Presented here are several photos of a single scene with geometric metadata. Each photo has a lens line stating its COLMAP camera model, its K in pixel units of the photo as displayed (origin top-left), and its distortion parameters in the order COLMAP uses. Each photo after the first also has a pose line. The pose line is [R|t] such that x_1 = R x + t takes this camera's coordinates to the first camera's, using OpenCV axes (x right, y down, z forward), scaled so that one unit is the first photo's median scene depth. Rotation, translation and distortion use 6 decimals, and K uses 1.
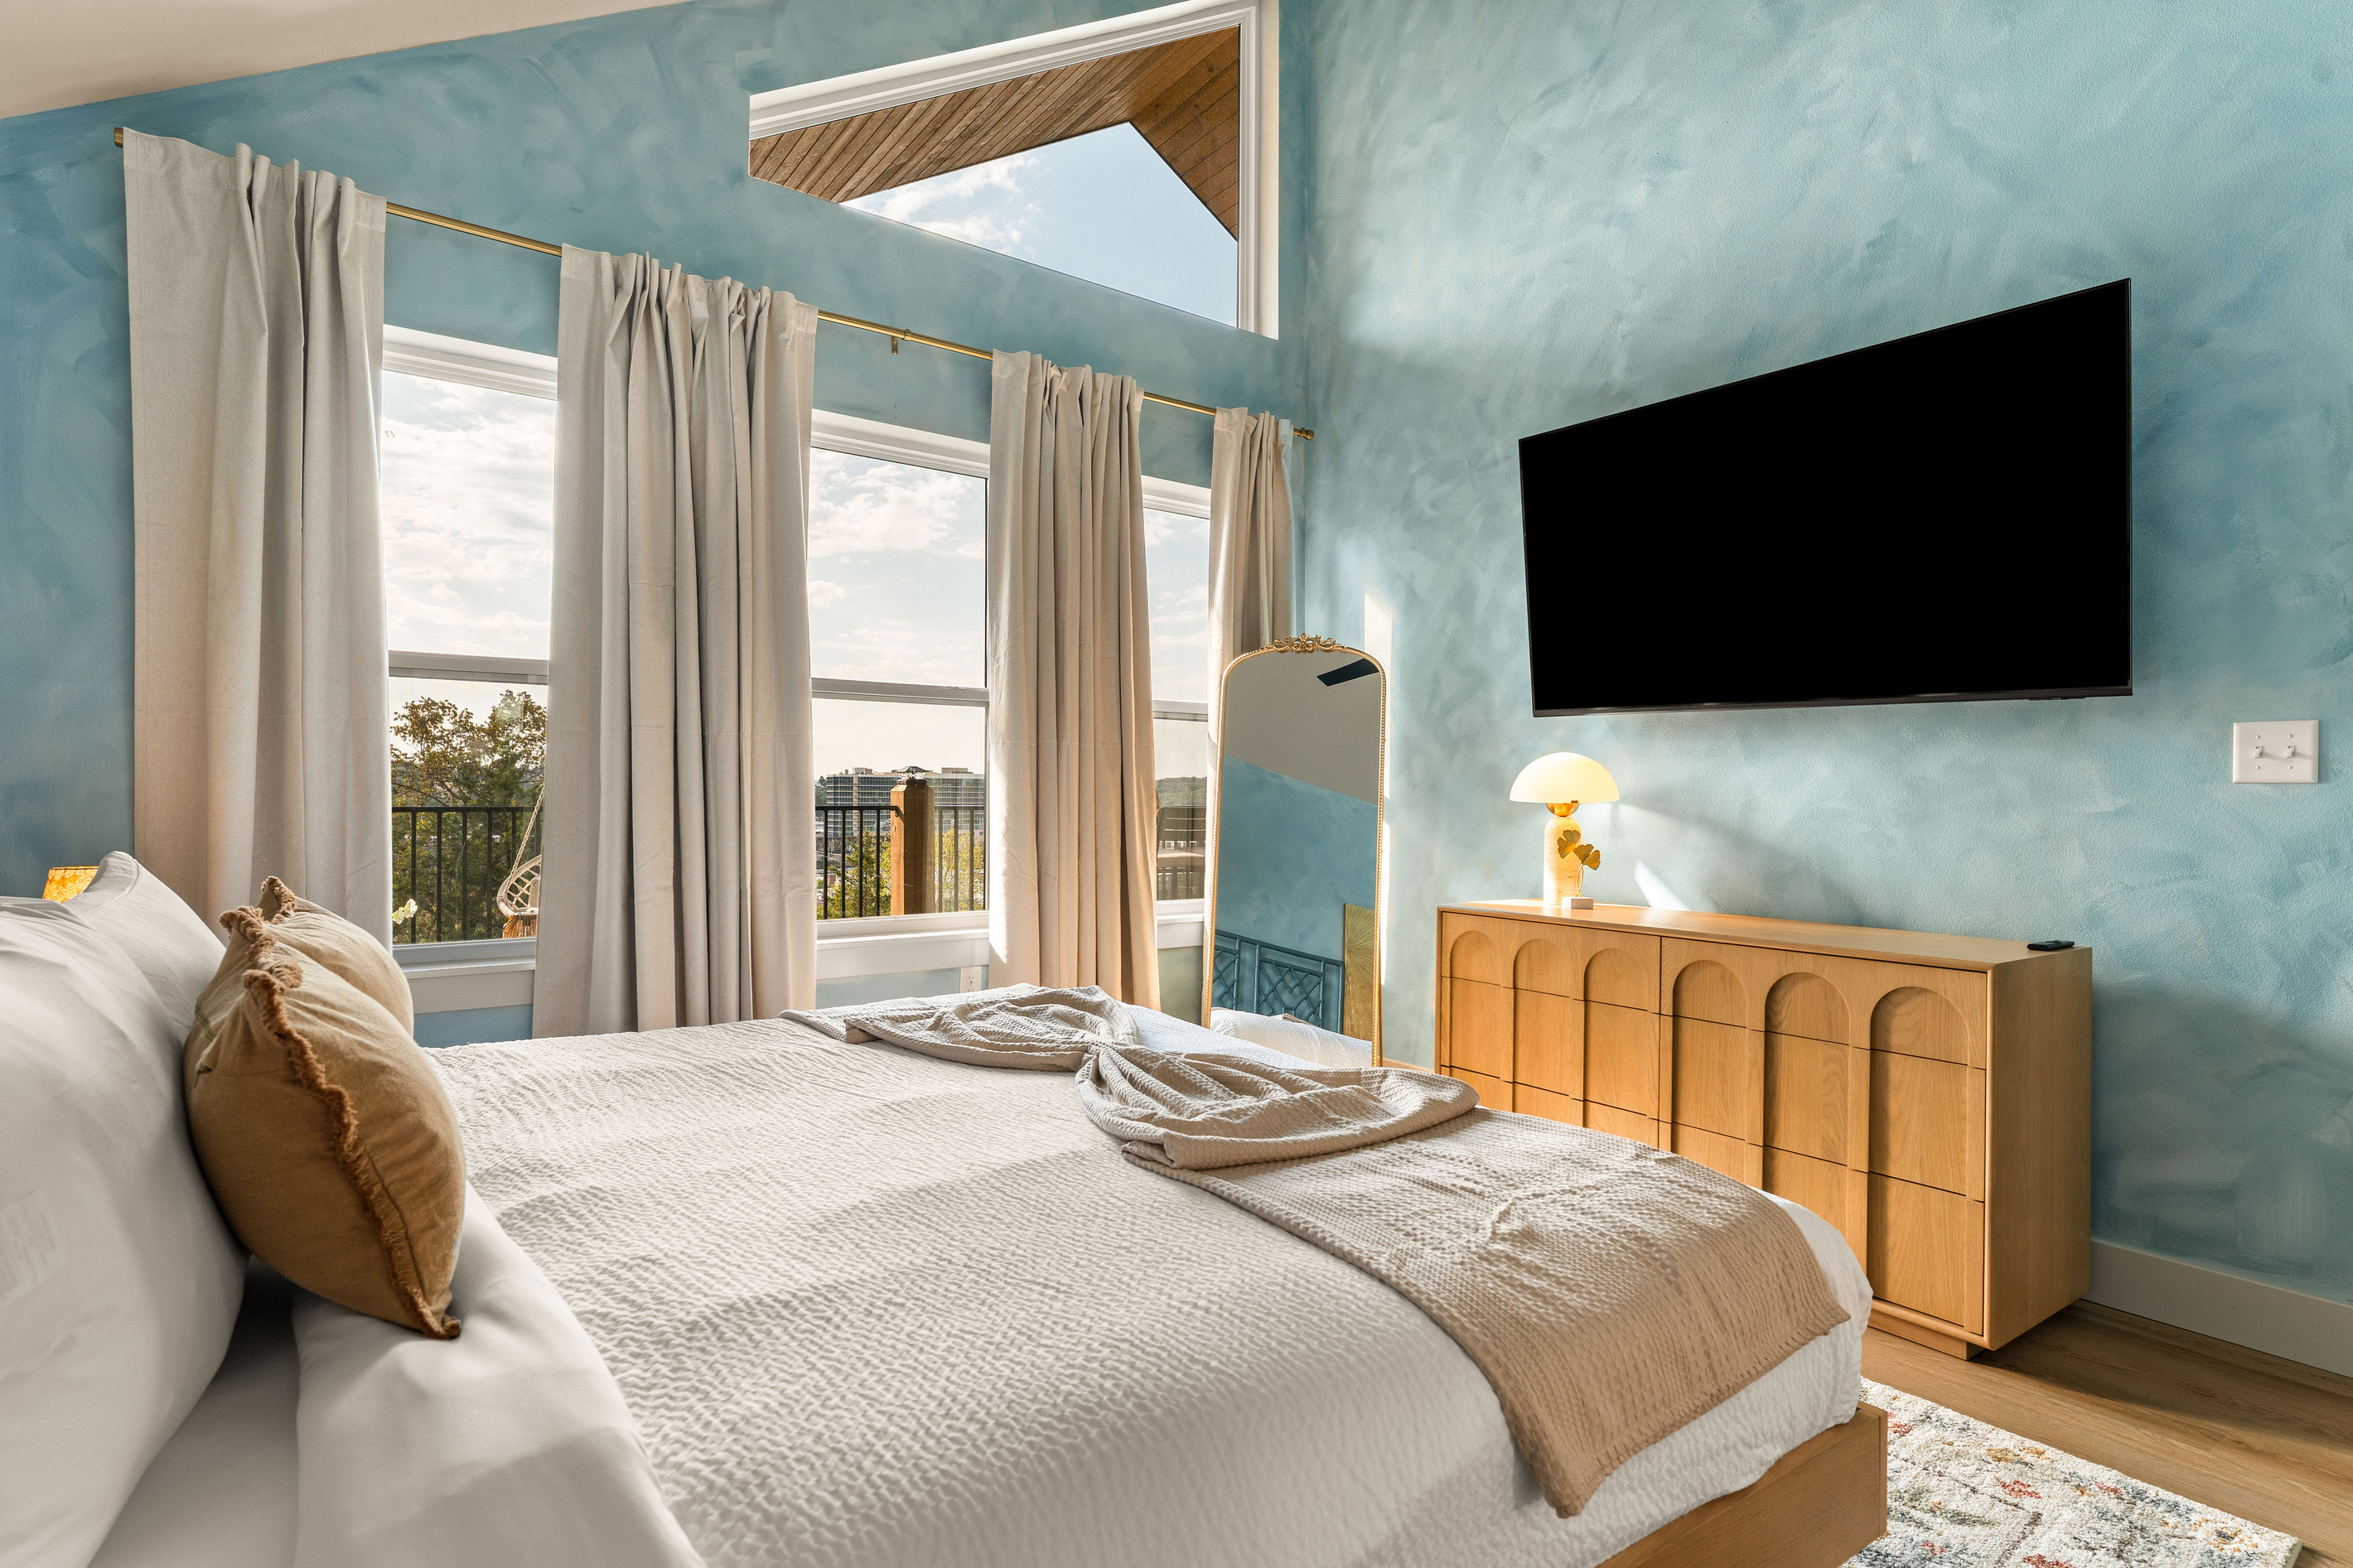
lens RADIAL K [[1182.8, 0, 1174.0], [0, 1182.8, 792.7], [0, 0, 1]] dist [-0.005010, 0.000519]
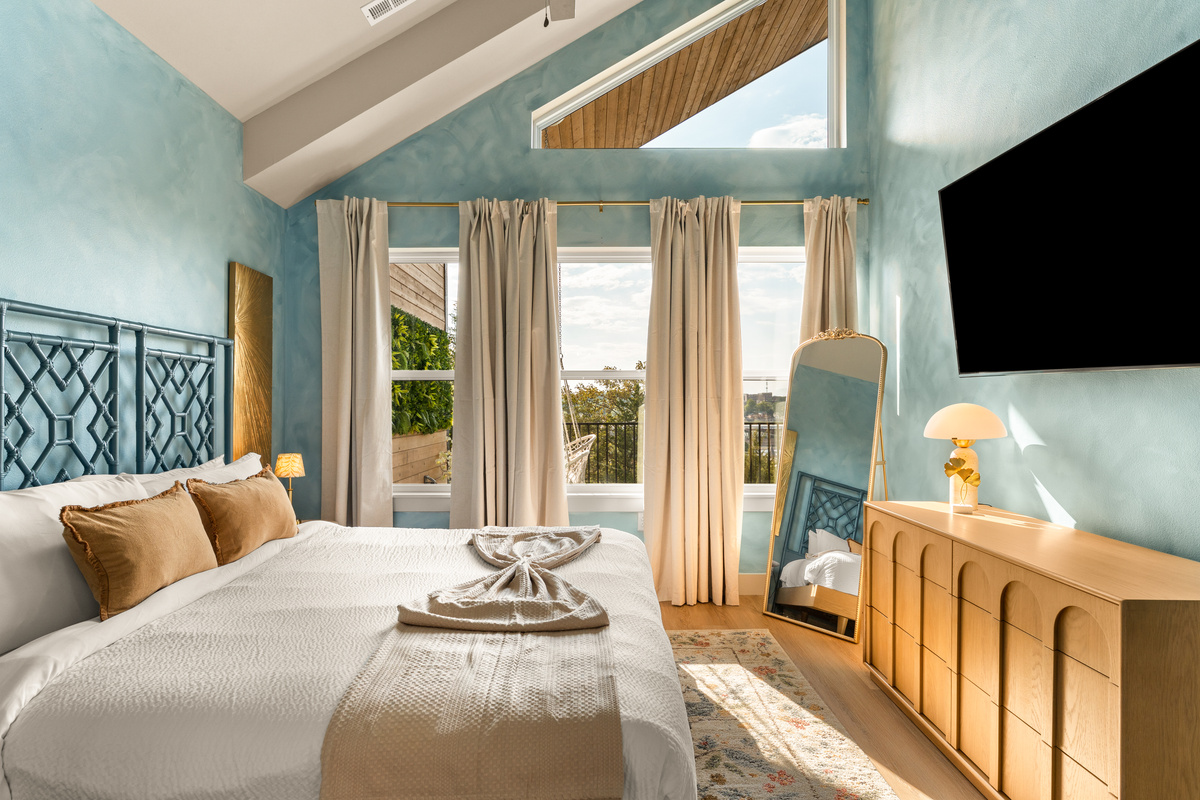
lens RADIAL K [[618.7, 0, 590.1], [0, 618.7, 406.0], [0, 0, 1]] dist [-0.001867, 0.001704]
pose [[0.803509, -0.006051, -0.595261, 0.426640], [0.008188, 0.999966, 0.000888, -0.036291], [0.595236, -0.005587, 0.803532, 0.125024]]
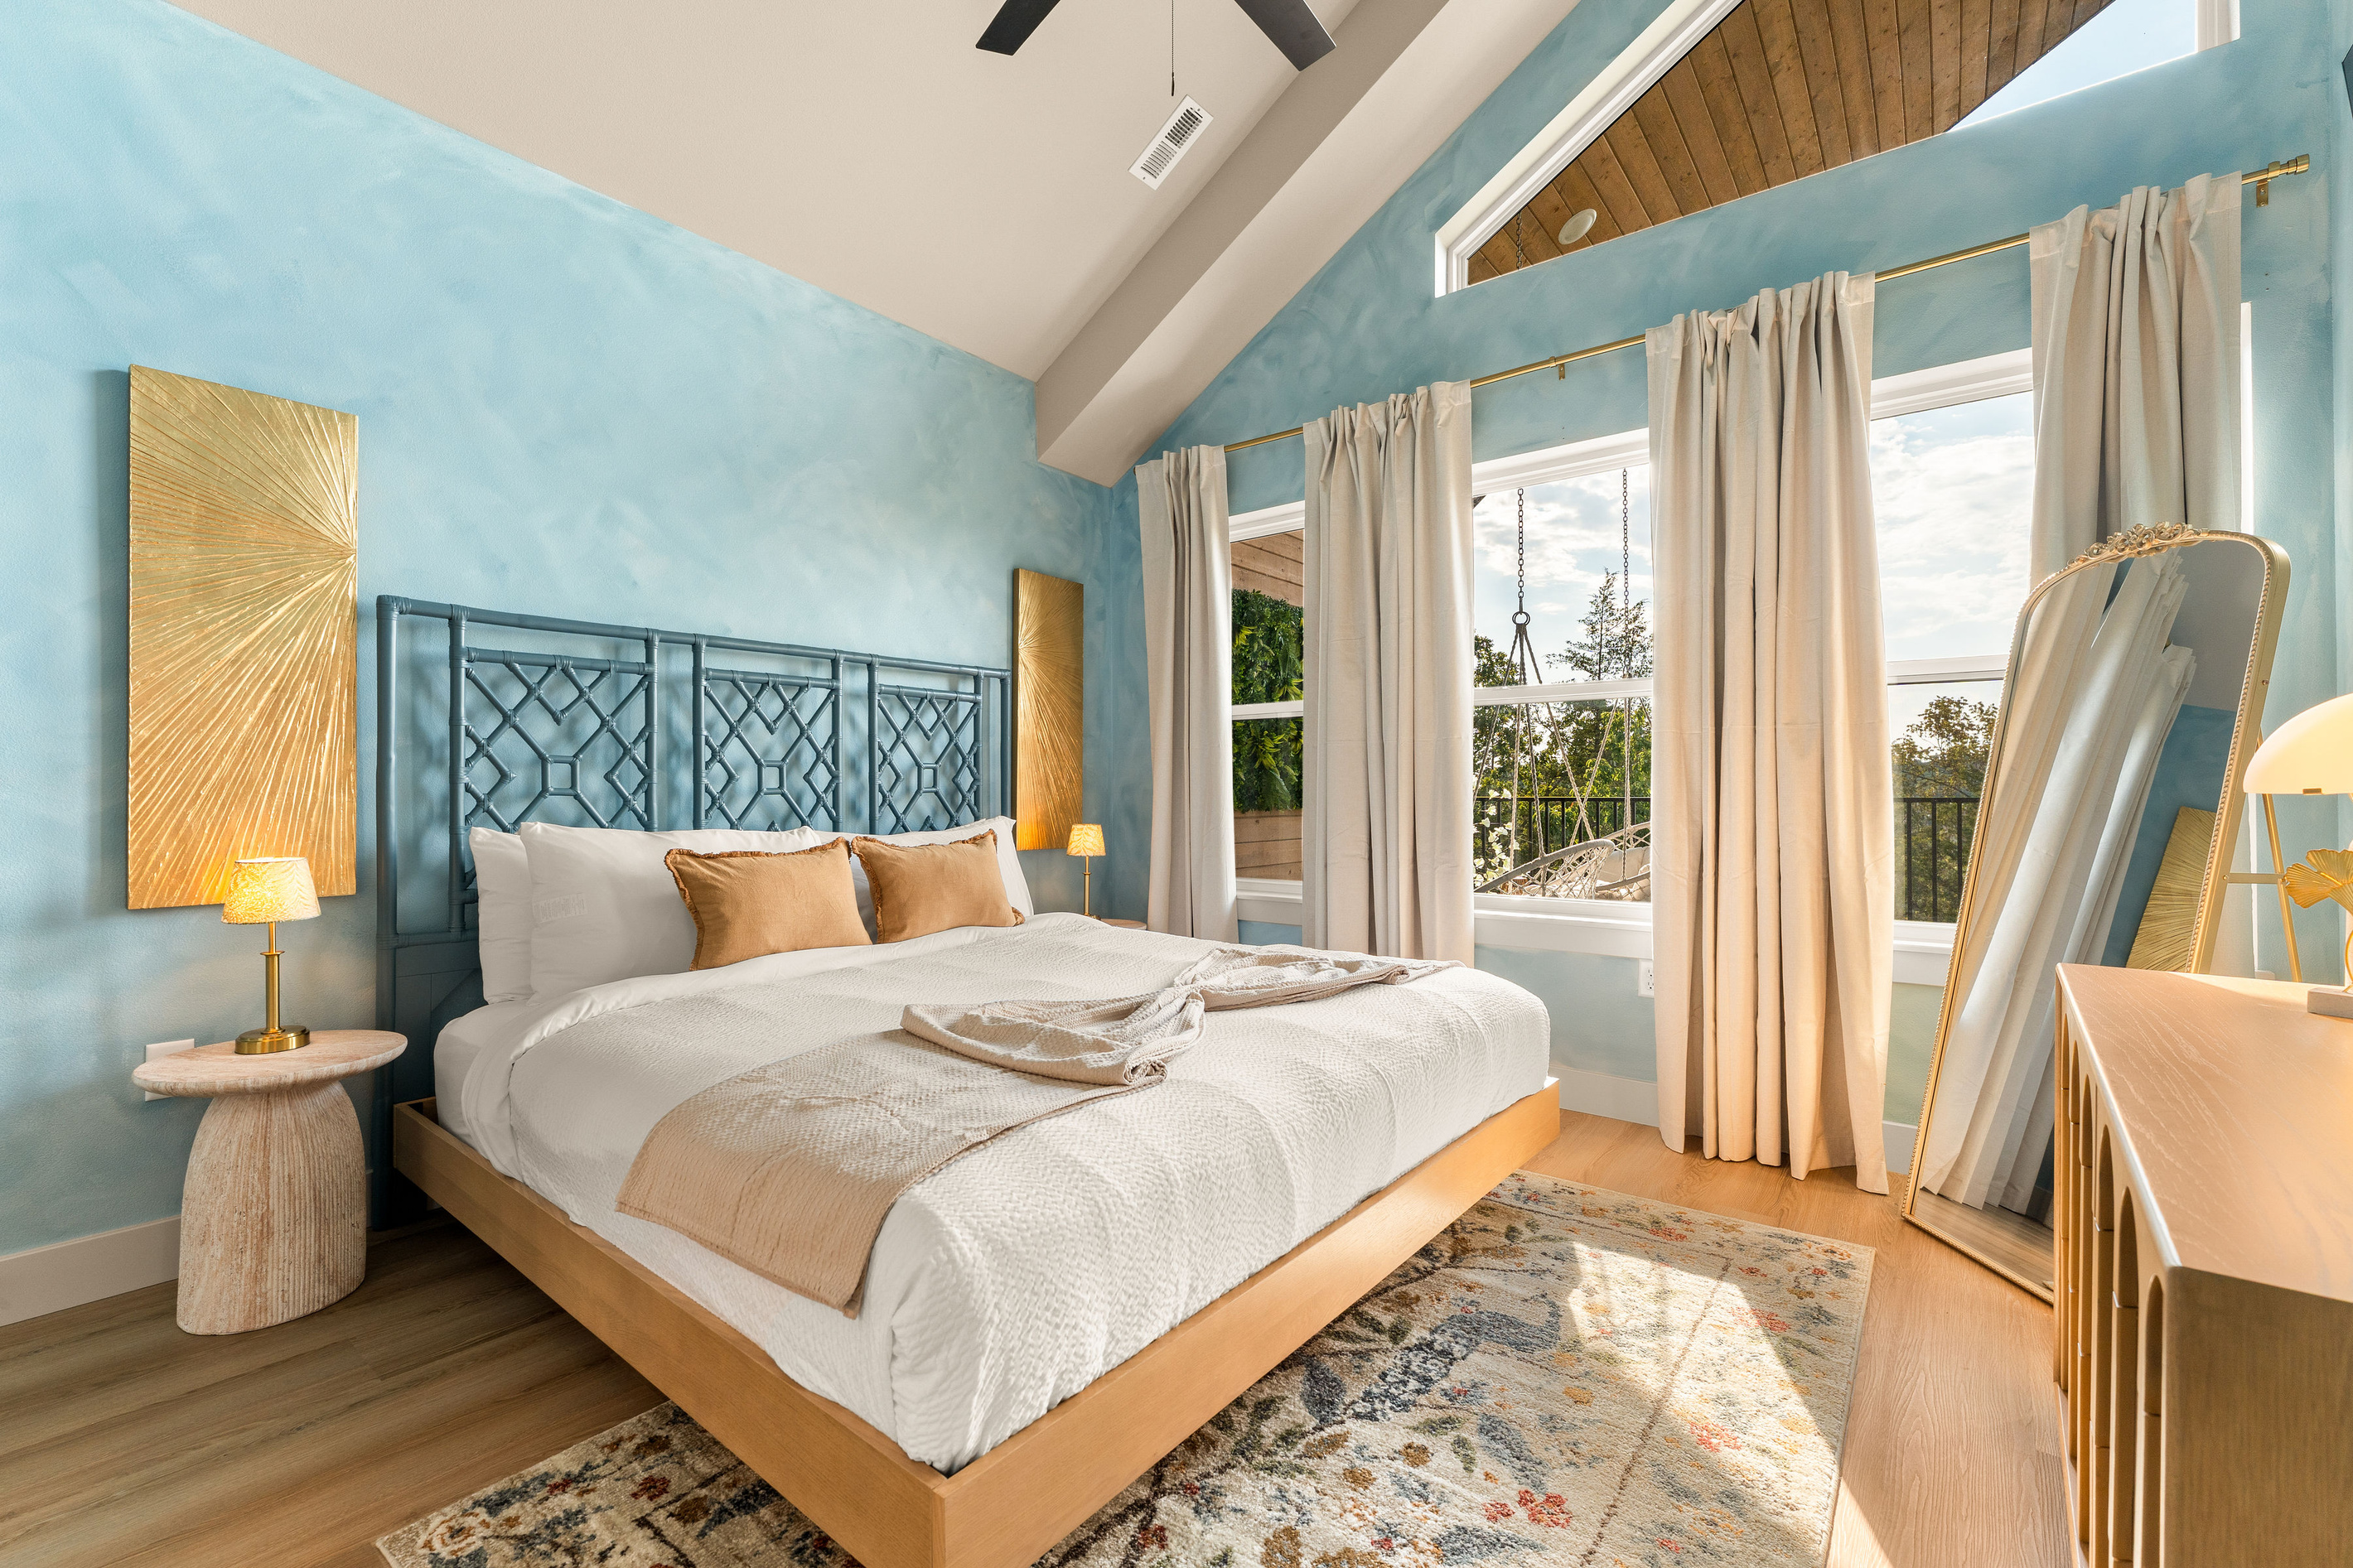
lens RADIAL K [[1007.7, 0, 1170.3], [0, 1007.7, 794.5], [0, 0, 1]] dist [-0.001755, -0.000496]
pose [[0.259336, -0.001273, -0.965786, 0.614594], [0.009319, 0.999956, 0.001184, 0.005140], [0.965742, -0.009307, 0.259336, 0.447059]]
